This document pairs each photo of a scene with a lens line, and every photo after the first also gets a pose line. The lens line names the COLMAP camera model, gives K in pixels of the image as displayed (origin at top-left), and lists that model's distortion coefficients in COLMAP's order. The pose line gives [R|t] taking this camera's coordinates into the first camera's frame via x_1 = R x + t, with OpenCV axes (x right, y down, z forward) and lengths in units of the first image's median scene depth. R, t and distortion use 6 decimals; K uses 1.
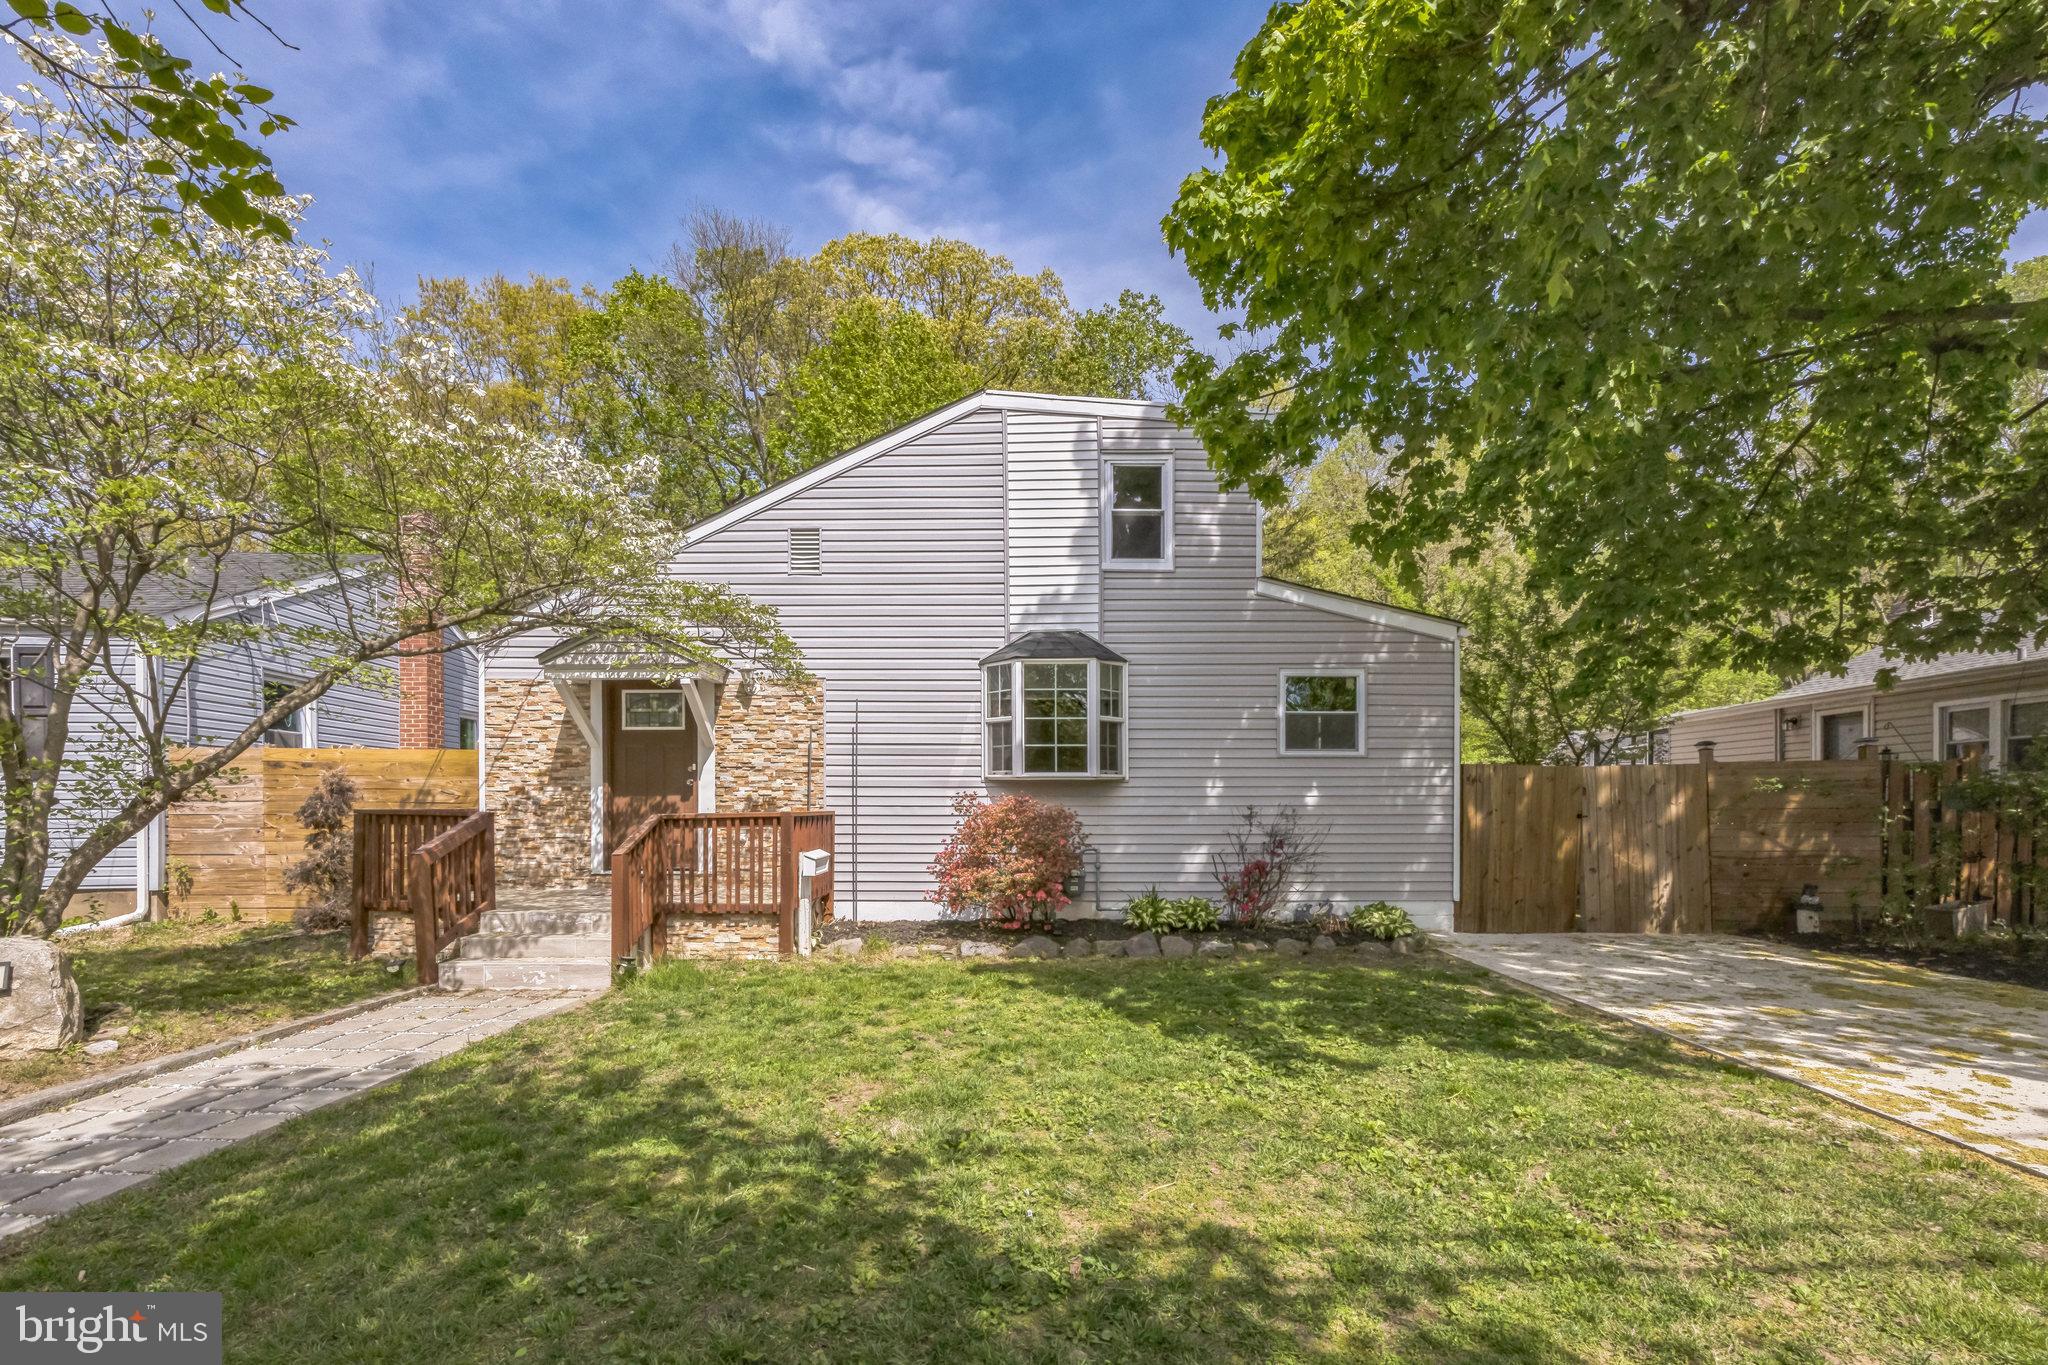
lens RADIAL K [[744.0, 0, 1023.3], [0, 744.0, 826.2], [0, 0, 1]] dist [0.000108, -0.000044]
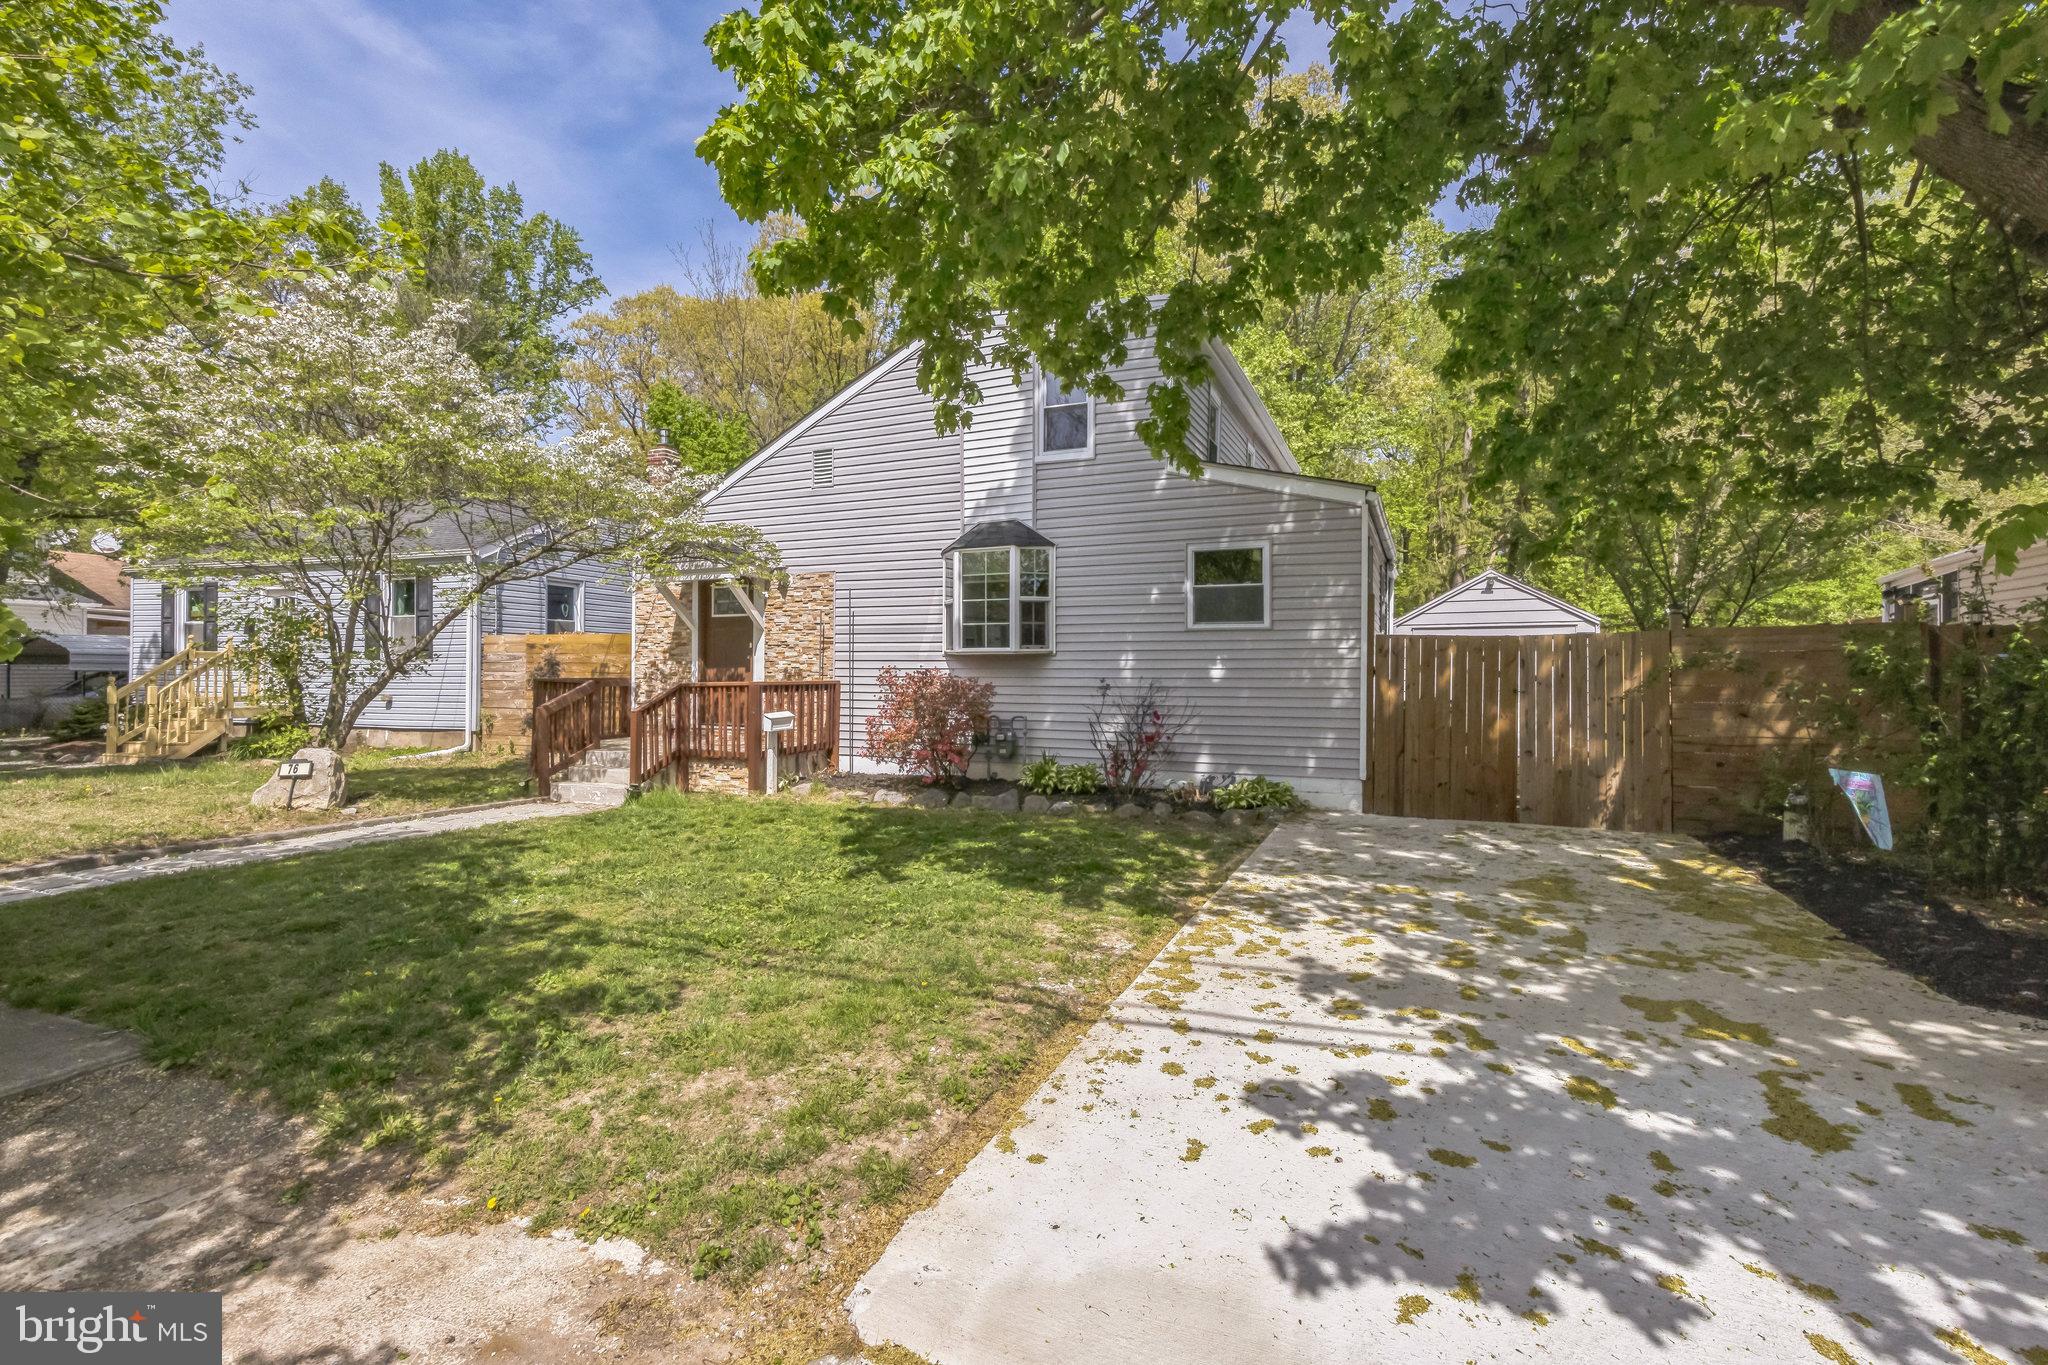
lens RADIAL K [[803.0, 0, 1008.4], [0, 803.0, 686.3], [0, 0, 1]] dist [0.010225, 0.000117]
pose [[0.925291, 0.008227, -0.379170, 0.532065], [-0.012023, 0.999899, -0.007644, -0.005087], [0.379068, 0.011631, 0.925296, -0.112790]]
